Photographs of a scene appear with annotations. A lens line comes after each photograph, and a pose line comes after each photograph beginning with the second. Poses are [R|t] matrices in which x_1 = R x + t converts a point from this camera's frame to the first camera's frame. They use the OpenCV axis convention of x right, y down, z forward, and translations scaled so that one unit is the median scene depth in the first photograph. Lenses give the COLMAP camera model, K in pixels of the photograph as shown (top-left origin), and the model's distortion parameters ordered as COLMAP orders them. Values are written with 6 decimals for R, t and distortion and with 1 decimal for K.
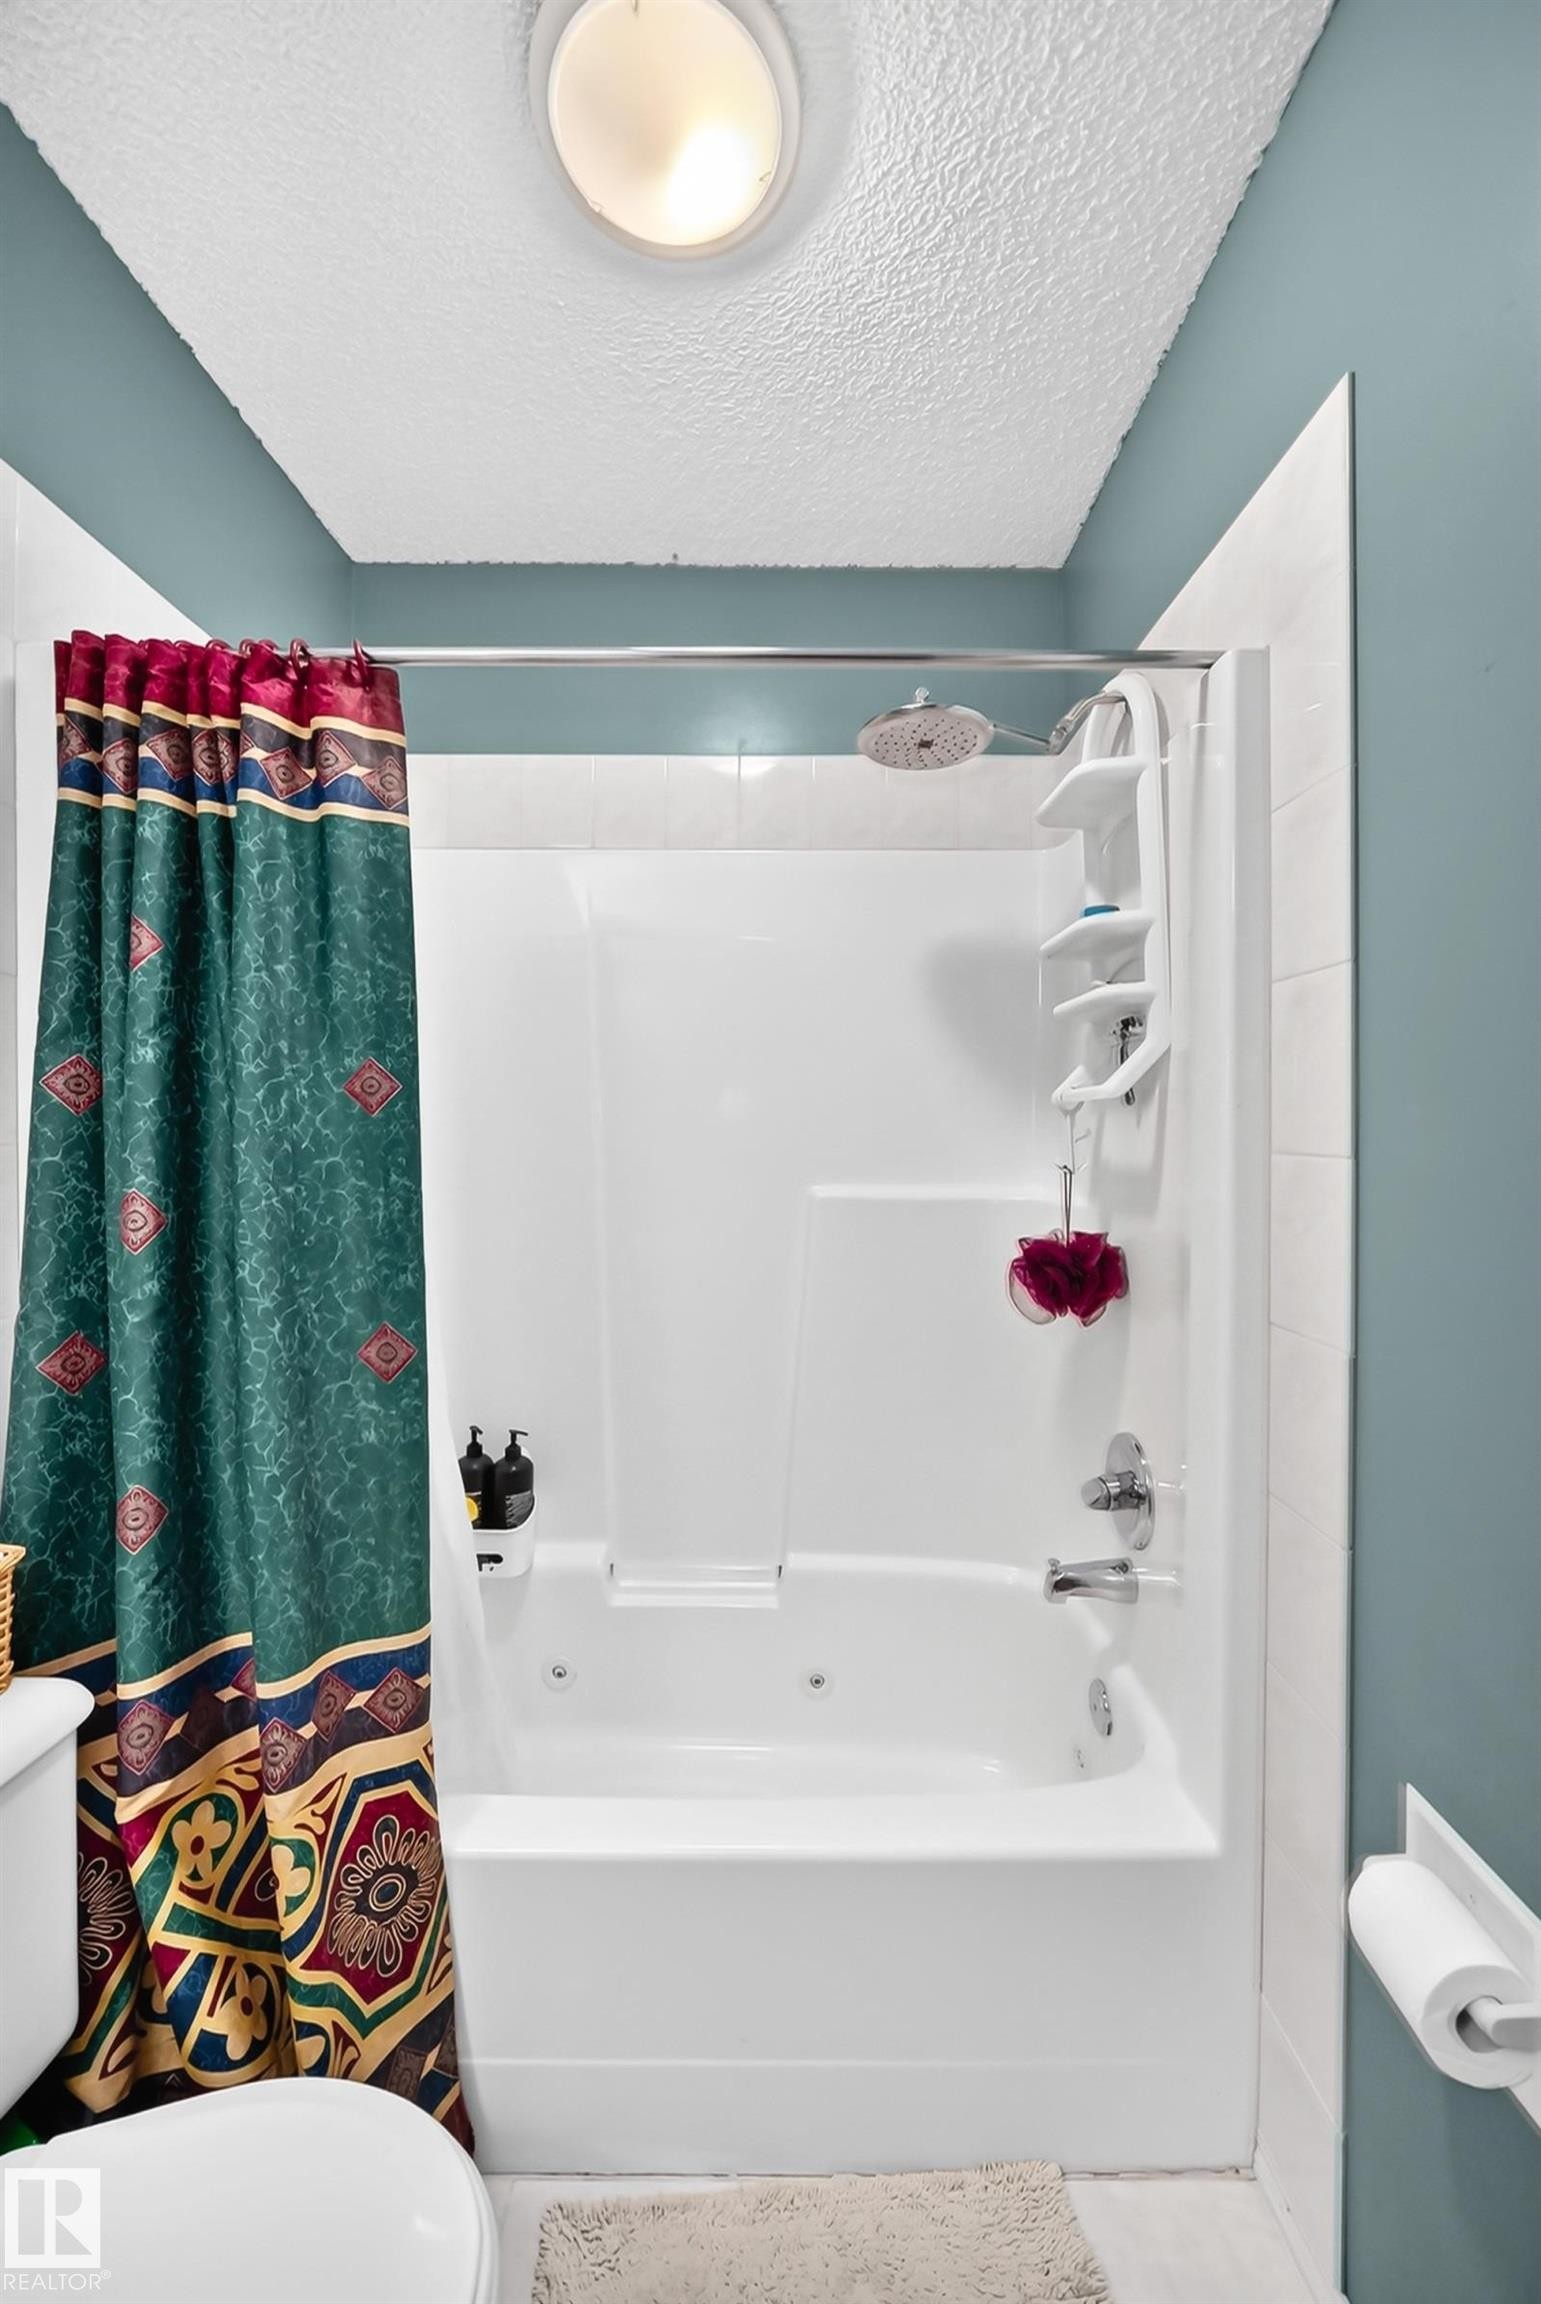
lens RADIAL K [[883.8, 0, 767.4], [0, 883.8, 1117.8], [0, 0, 1]] dist [-0.030803, 0.011044]
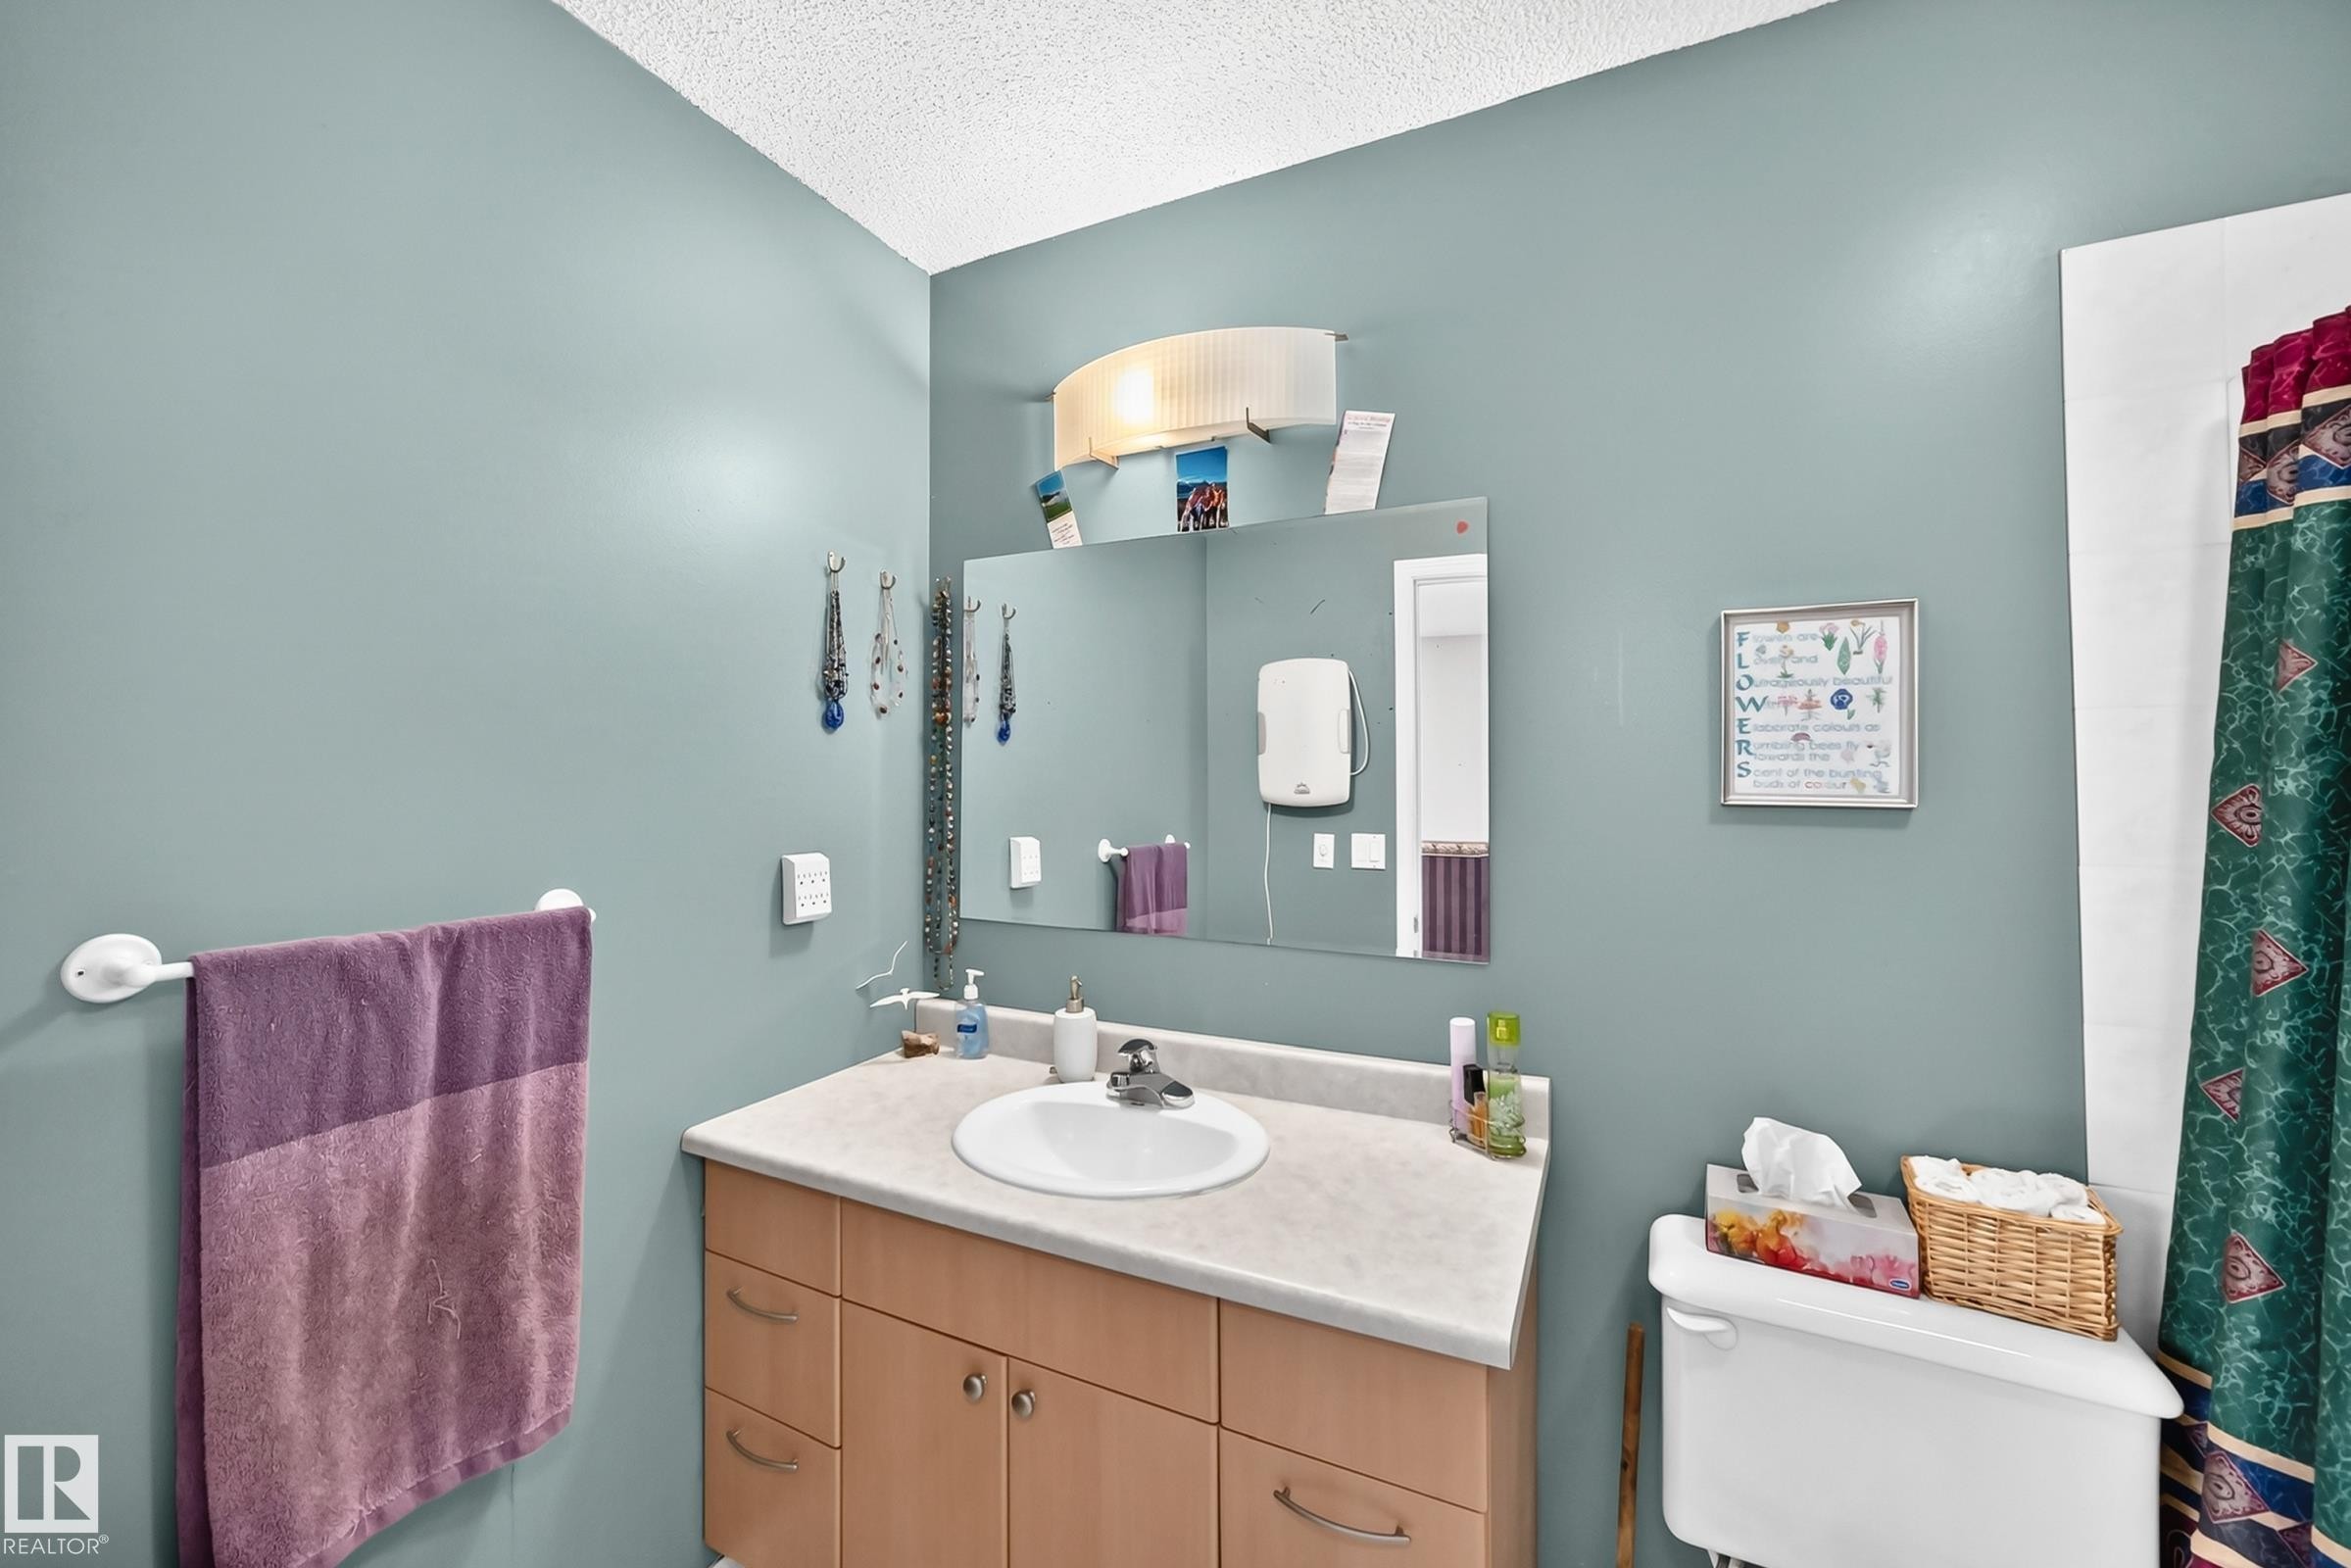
lens RADIAL K [[923.4, 0, 1176.4], [0, 923.4, 770.7], [0, 0, 1]] dist [-0.029627, 0.007867]
pose [[-0.417184, -0.008004, -0.908787, 0.617453], [0.000228, 0.999960, -0.008912, -0.076775], [0.908822, -0.003925, -0.417165, 0.313252]]
